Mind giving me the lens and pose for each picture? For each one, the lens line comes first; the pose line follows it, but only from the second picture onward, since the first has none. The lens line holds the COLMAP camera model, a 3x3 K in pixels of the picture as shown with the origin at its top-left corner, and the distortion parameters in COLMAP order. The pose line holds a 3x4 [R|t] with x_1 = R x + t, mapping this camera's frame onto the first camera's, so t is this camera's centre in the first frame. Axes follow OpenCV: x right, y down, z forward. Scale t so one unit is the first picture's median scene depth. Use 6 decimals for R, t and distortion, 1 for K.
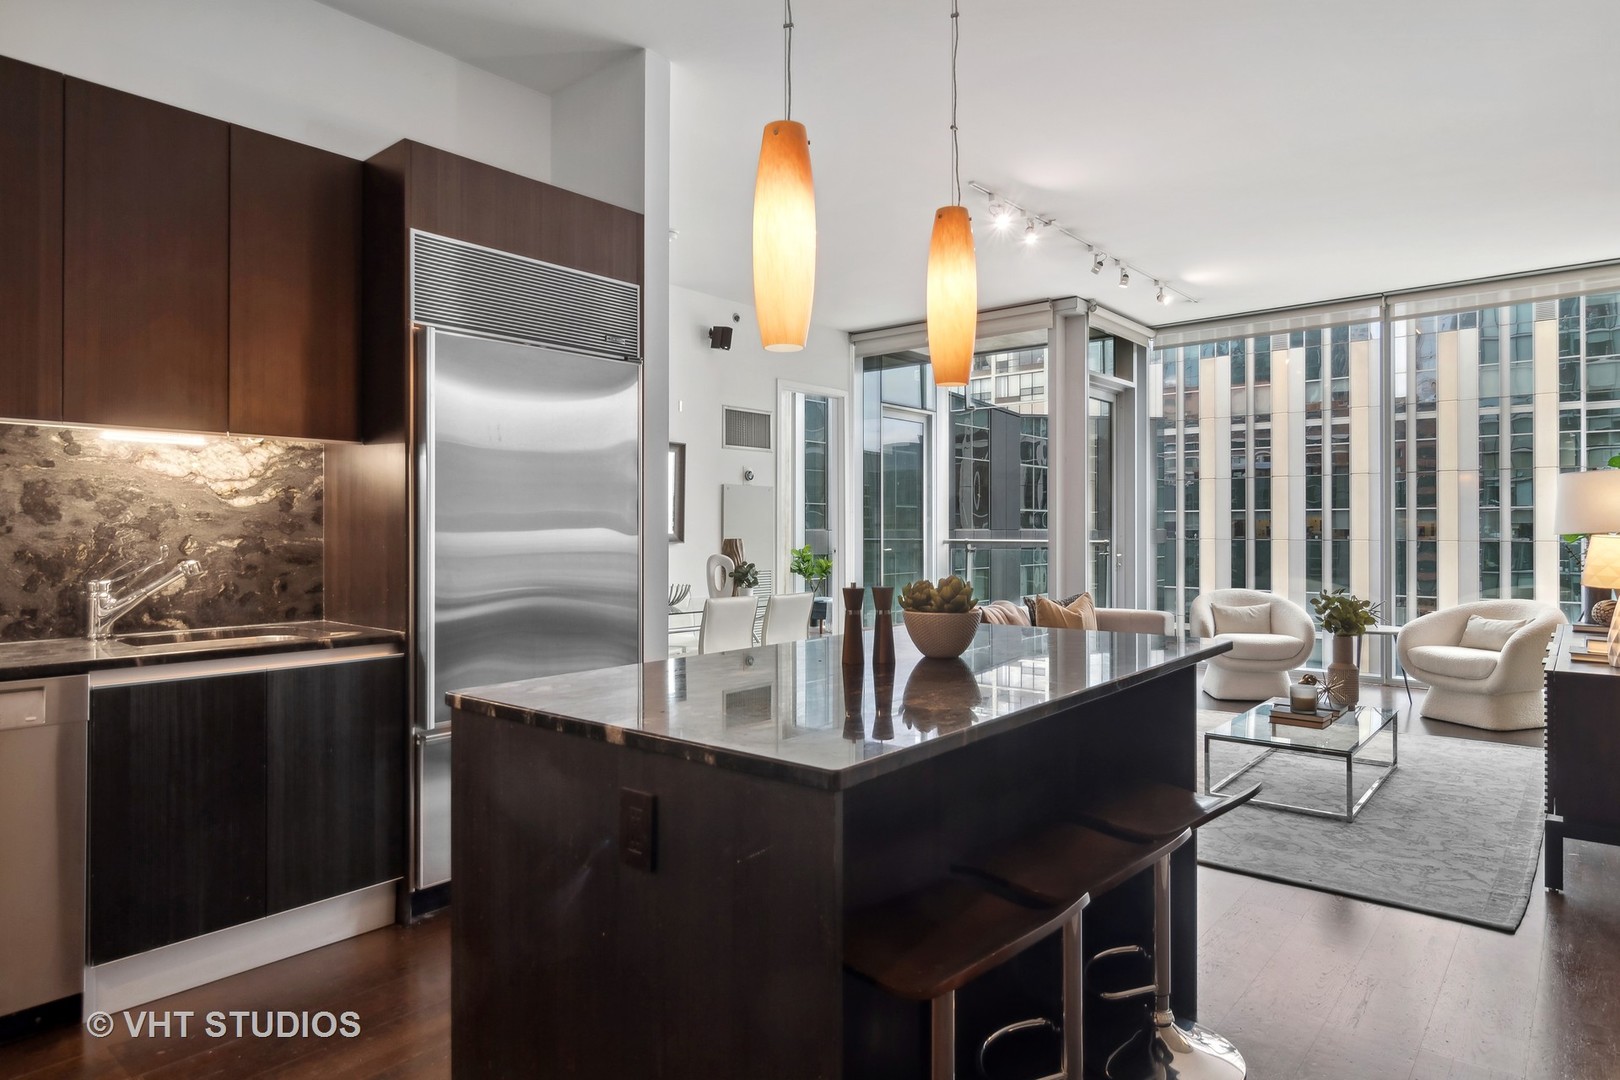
lens RADIAL K [[916.5, 0, 816.4], [0, 916.5, 532.4], [0, 0, 1]] dist [0.000137, 0.000751]
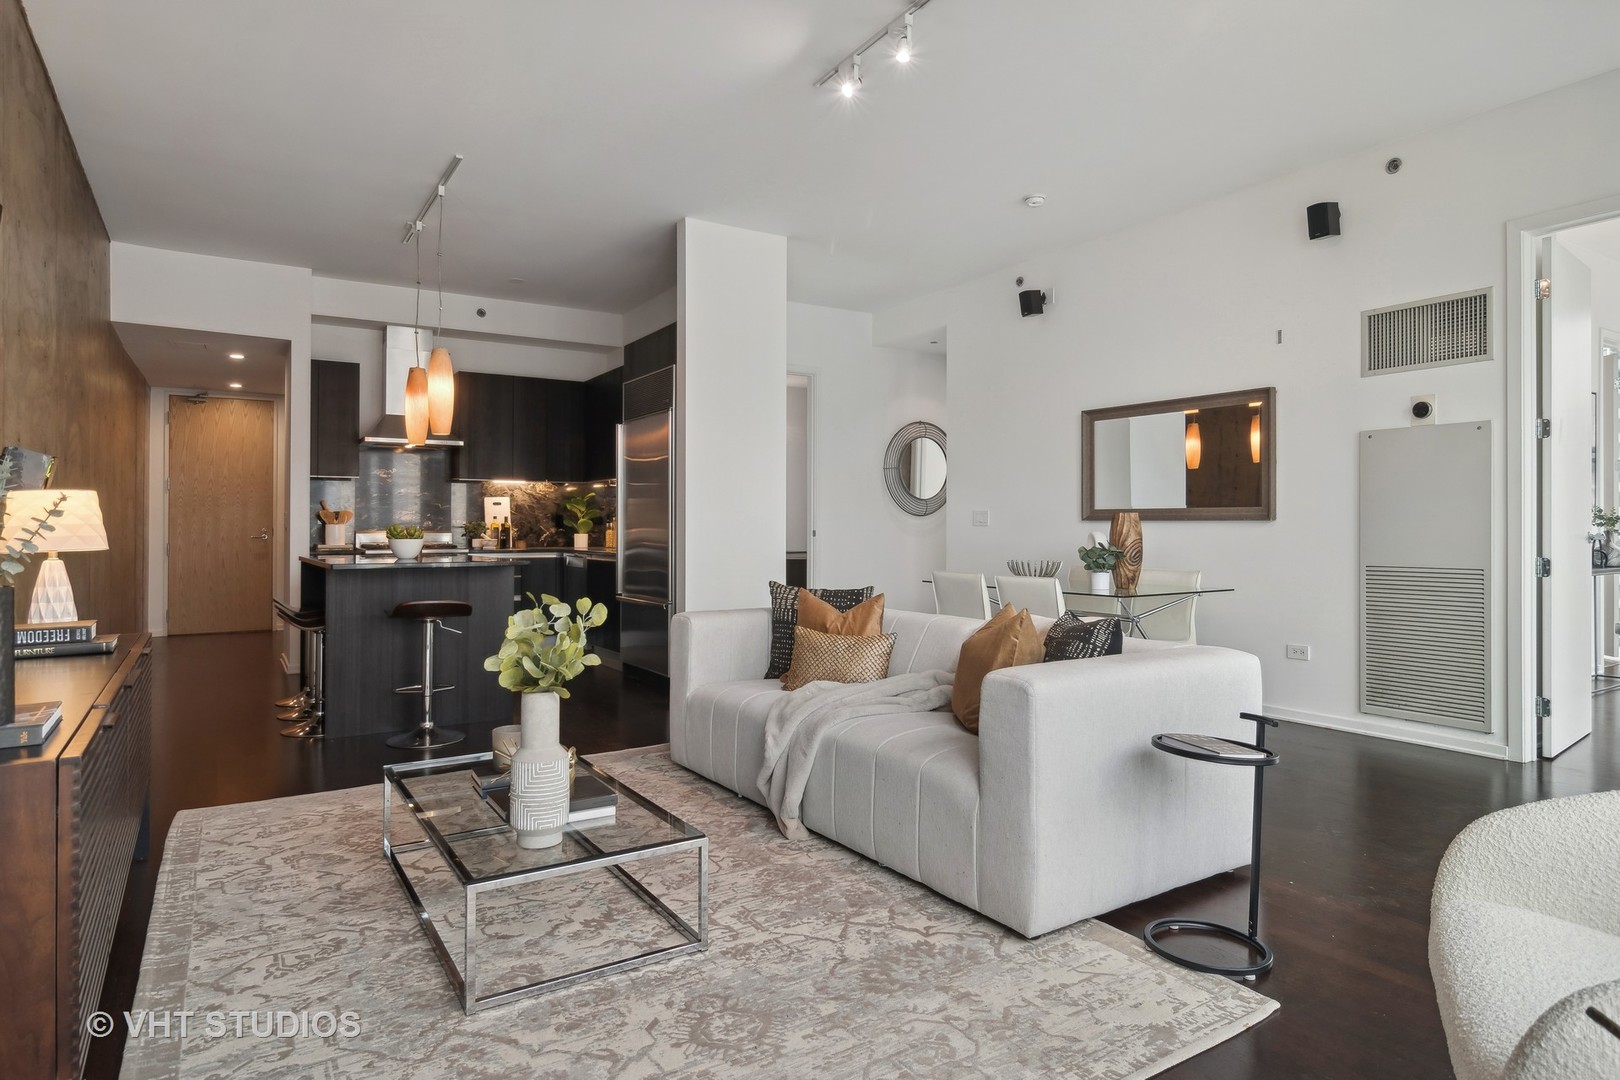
lens RADIAL K [[916.5, 0, 811.9], [0, 916.5, 534.7], [0, 0, 1]] dist [0.000137, 0.000751]
pose [[-0.287056, -0.000683, -0.957914, 1.319669], [-0.001584, 0.999999, -0.000238, 0.044973], [0.957913, 0.001449, -0.287057, 1.689204]]
